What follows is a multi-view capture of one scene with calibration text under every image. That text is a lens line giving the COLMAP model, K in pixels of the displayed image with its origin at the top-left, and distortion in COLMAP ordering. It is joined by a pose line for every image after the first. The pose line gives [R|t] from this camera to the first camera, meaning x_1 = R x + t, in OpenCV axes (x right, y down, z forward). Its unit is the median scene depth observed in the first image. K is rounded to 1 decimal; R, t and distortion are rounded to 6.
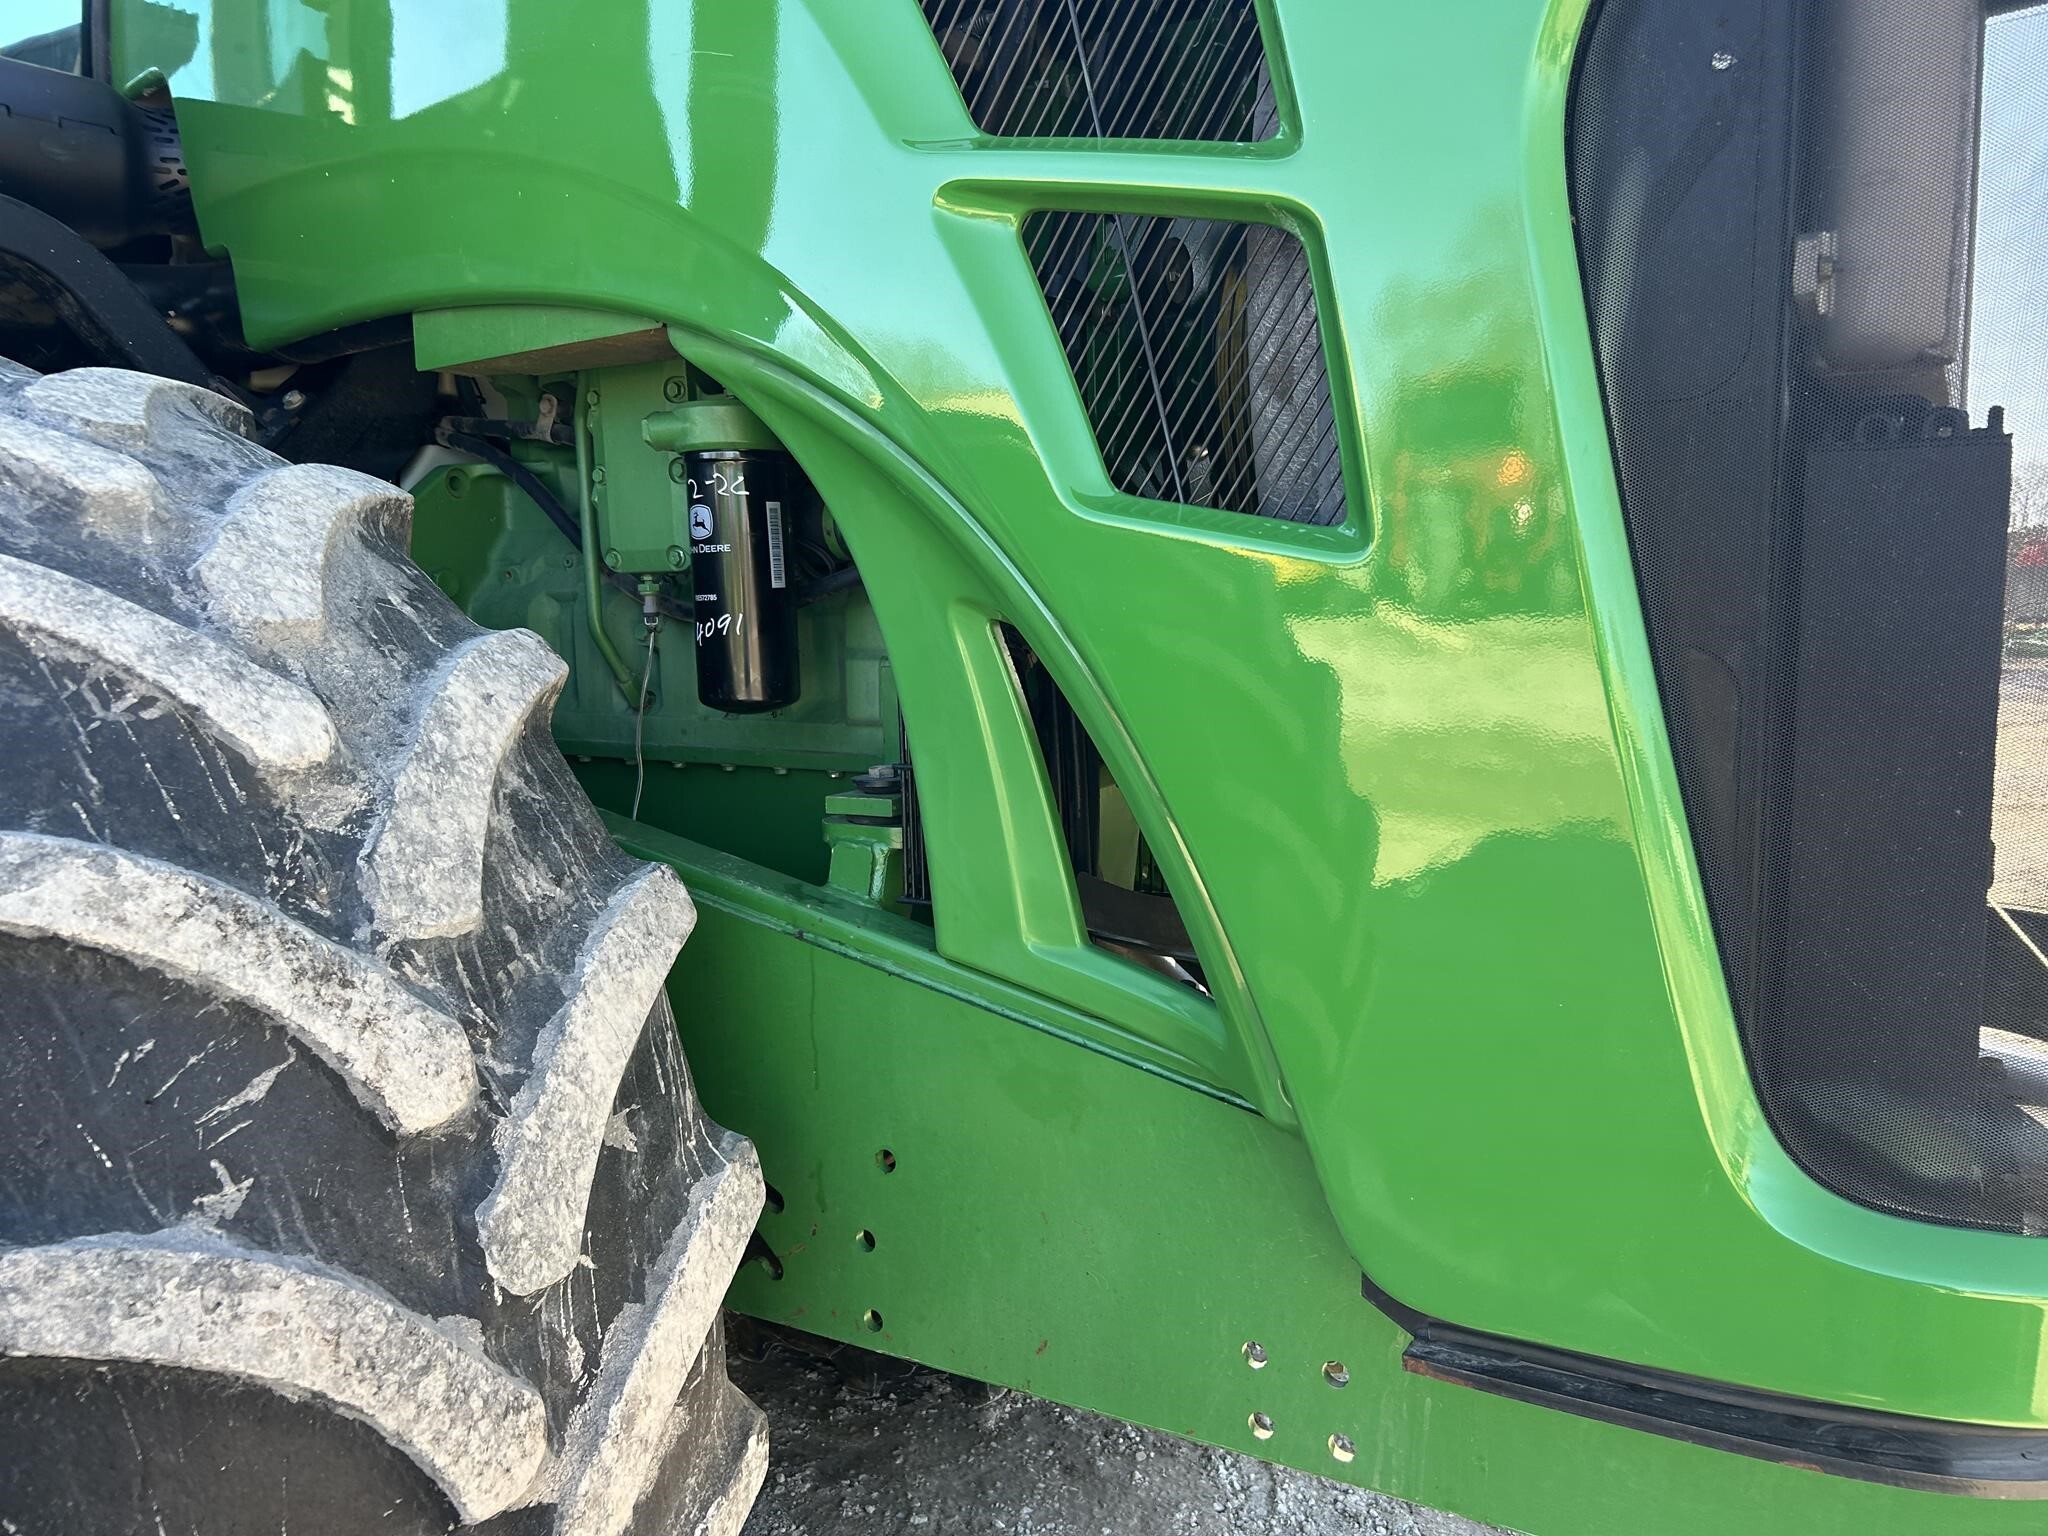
lens RADIAL K [[1549.4, 0, 1022.8], [0, 1549.4, 781.1], [0, 0, 1]] dist [0.033357, -0.008590]
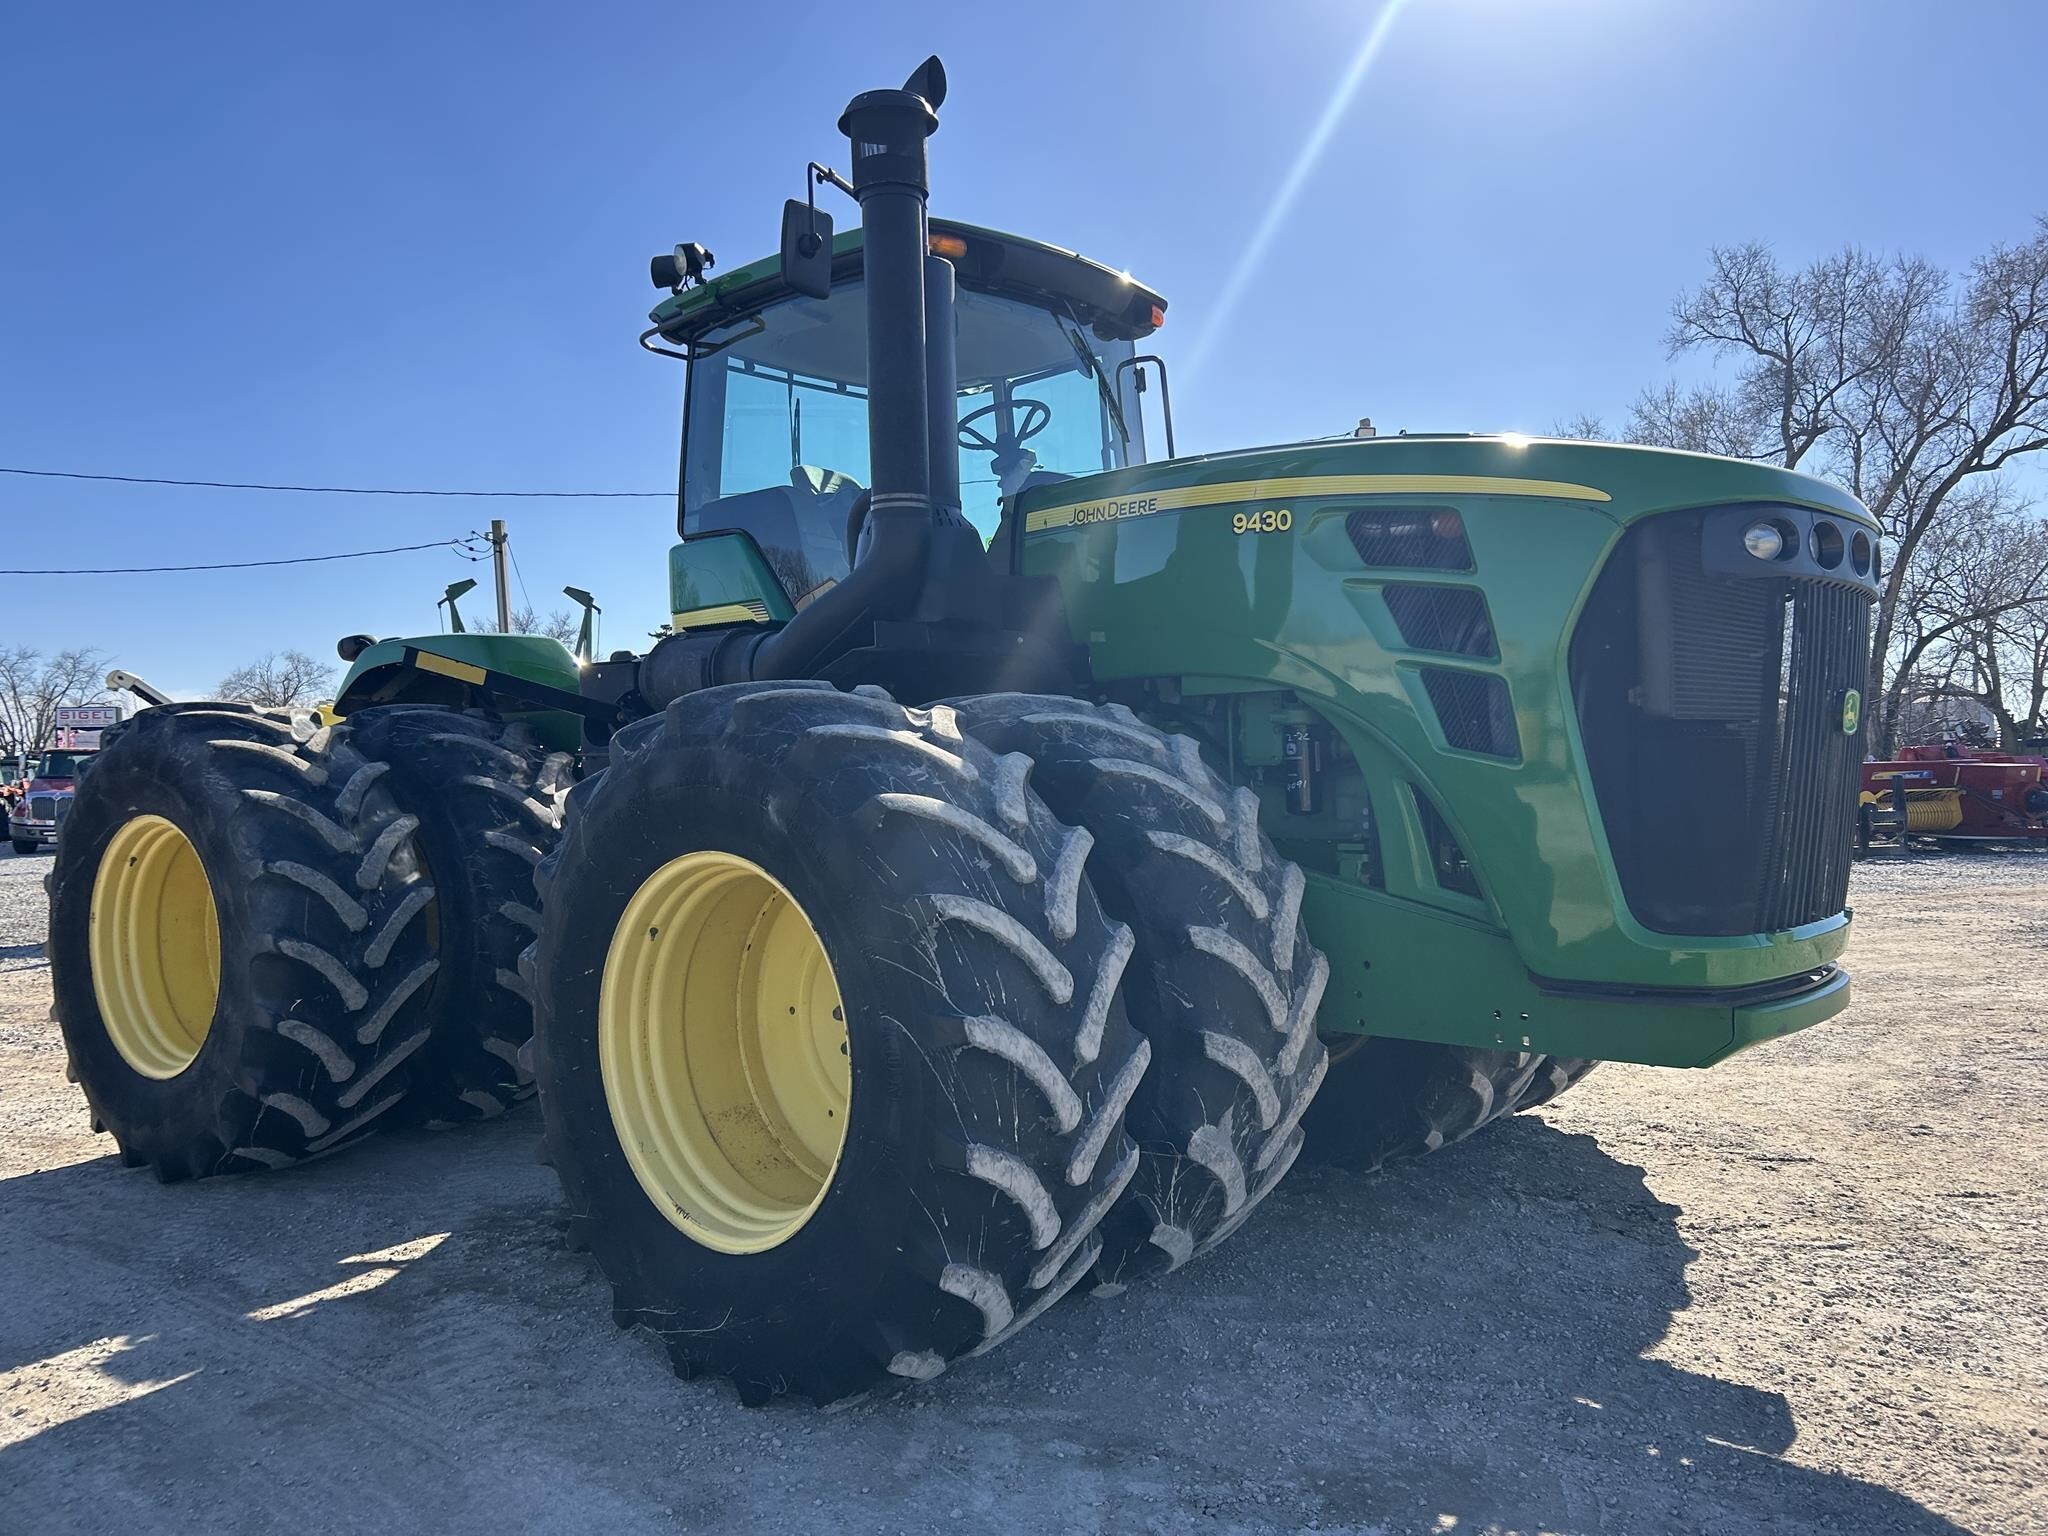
lens RADIAL K [[1549.4, 0, 1007.2], [0, 1549.4, 763.6], [0, 0, 1]] dist [0.033357, -0.008590]
pose [[0.985301, 0.001365, -0.170823, -0.313524], [-0.021738, 0.992841, -0.117446, 0.275180], [0.169440, 0.119433, 0.978277, -2.503368]]
